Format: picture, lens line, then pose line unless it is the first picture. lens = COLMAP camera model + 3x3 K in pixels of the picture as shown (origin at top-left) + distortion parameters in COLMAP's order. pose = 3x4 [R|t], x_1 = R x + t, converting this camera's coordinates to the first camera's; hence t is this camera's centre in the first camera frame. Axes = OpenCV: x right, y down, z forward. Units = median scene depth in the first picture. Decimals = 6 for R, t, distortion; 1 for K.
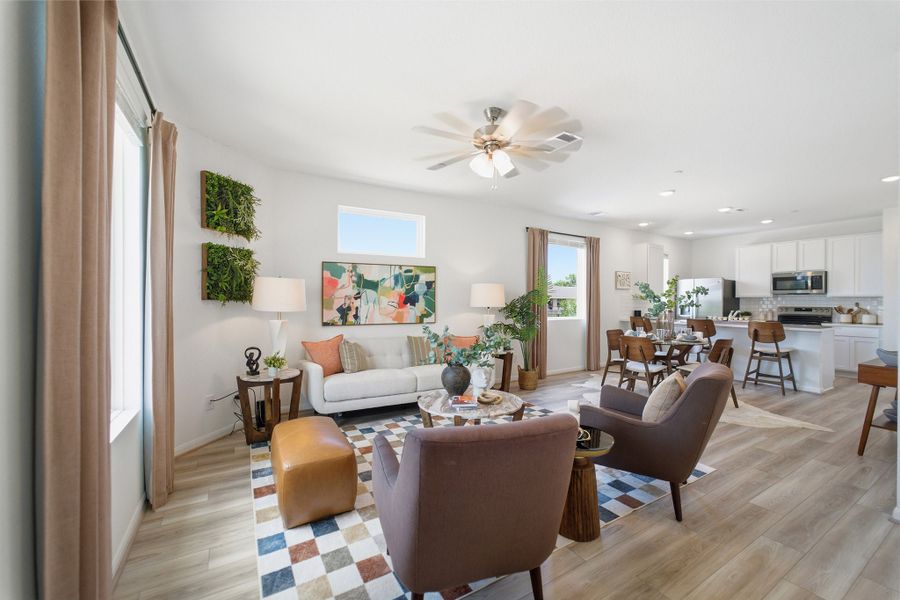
lens RADIAL K [[378.9, 0, 431.9], [0, 378.9, 306.3], [0, 0, 1]] dist [0.000591, 0.000517]
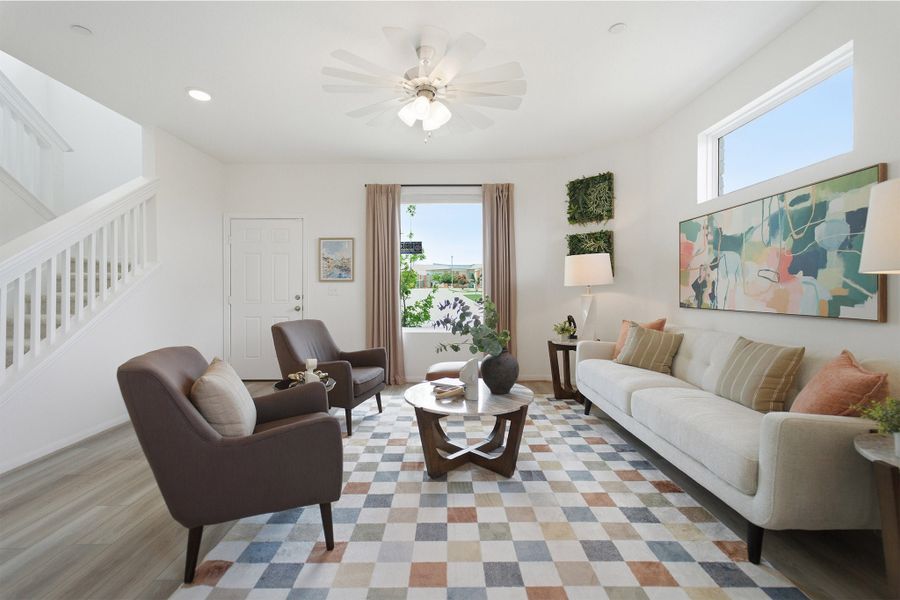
lens RADIAL K [[370.1, 0, 455.6], [0, 370.1, 291.3], [0, 0, 1]] dist [0.012834, 0.000421]
pose [[-0.479384, 0.003987, -0.877596, 0.510713], [-0.015972, 0.999784, 0.013267, 0.015647], [0.877460, 0.020377, -0.479217, 0.845136]]
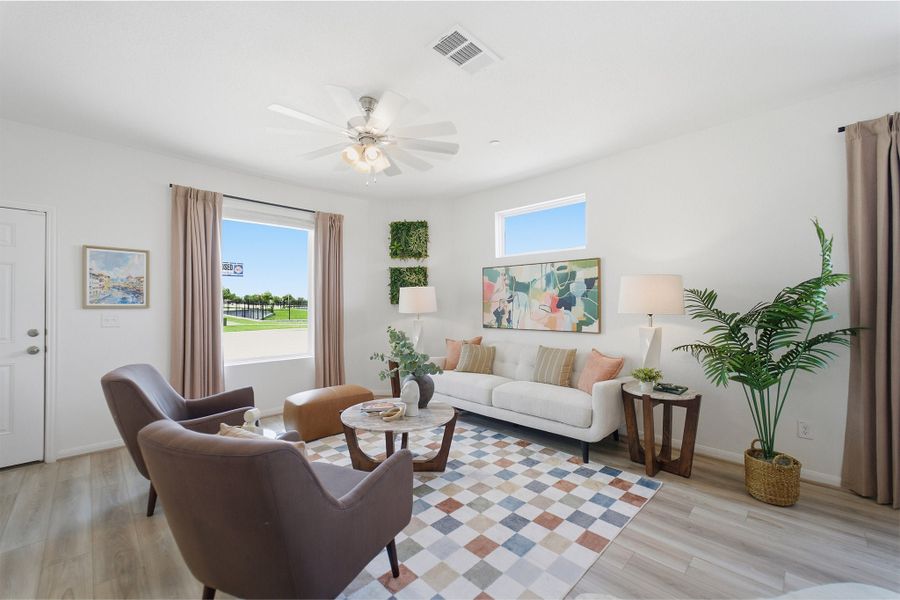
lens RADIAL K [[361.5, 0, 454.0], [0, 361.5, 303.2], [0, 0, 1]] dist [-0.016201, 0.000312]
pose [[0.252918, -0.005141, -0.967474, 0.620147], [-0.017389, 0.999800, -0.009858, -0.004852], [0.967332, 0.019316, 0.252778, 0.571529]]
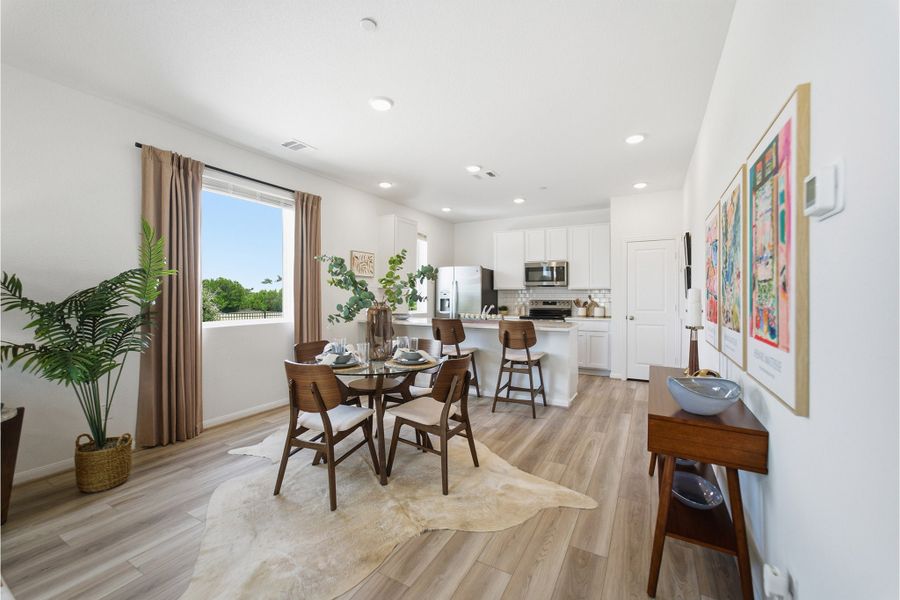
lens RADIAL K [[361.5, 0, 454.0], [0, 361.5, 303.2], [0, 0, 1]] dist [-0.016201, 0.000312]
pose [[0.862929, -0.010330, 0.505220, 0.418769], [0.004739, 0.999912, 0.012351, -0.003464], [-0.505303, -0.008264, 0.862902, 0.452122]]
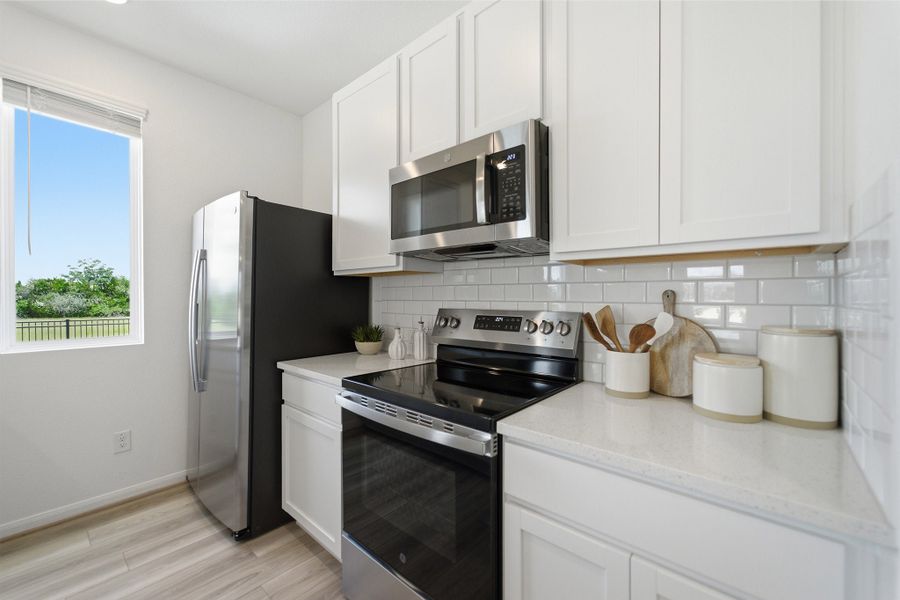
lens RADIAL K [[370.1, 0, 455.6], [0, 370.1, 291.3], [0, 0, 1]] dist [0.012834, 0.000421]
pose [[0.945412, 0.002903, 0.325866, 1.165664], [0.005358, 0.999687, -0.024448, -0.006560], [-0.325835, 0.024859, 0.945100, 1.044578]]
